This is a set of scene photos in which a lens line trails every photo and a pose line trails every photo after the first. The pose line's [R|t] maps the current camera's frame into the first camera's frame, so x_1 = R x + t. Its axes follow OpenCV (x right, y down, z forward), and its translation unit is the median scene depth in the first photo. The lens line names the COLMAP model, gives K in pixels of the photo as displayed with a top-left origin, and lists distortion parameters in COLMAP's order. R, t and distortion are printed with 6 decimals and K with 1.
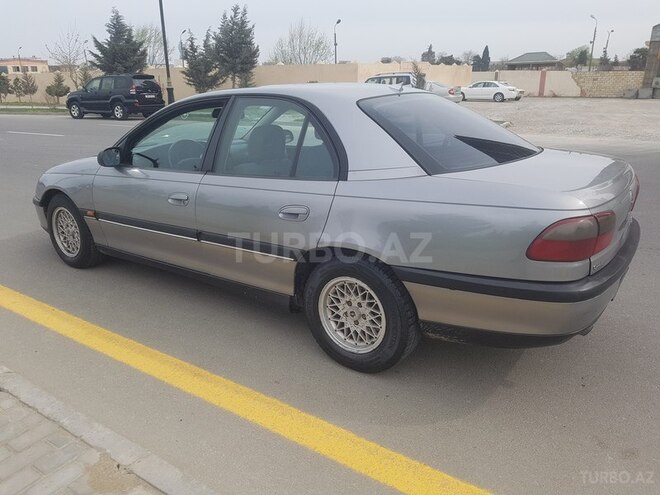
lens RADIAL K [[513.2, 0, 314.6], [0, 513.2, 246.5], [0, 0, 1]] dist [-0.002815, -0.084510]
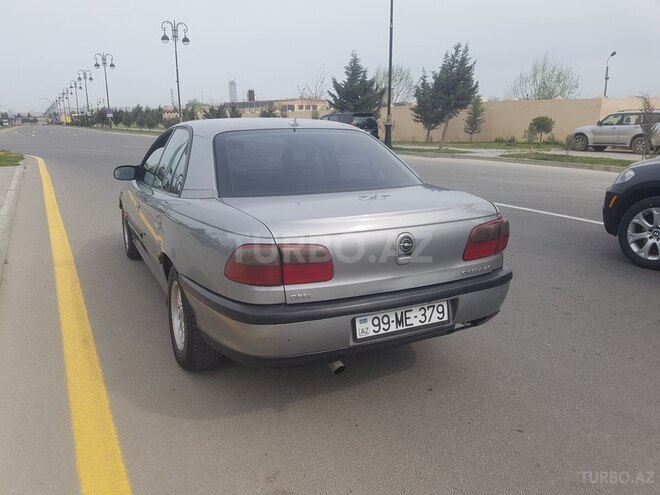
lens RADIAL K [[513.2, 0, 314.6], [0, 513.2, 246.5], [0, 0, 1]] dist [-0.002815, -0.084510]
pose [[0.878027, 0.105709, -0.466791, 0.108682], [-0.136548, 0.990096, -0.032629, -0.003021], [0.458719, 0.092389, 0.883766, 0.014074]]
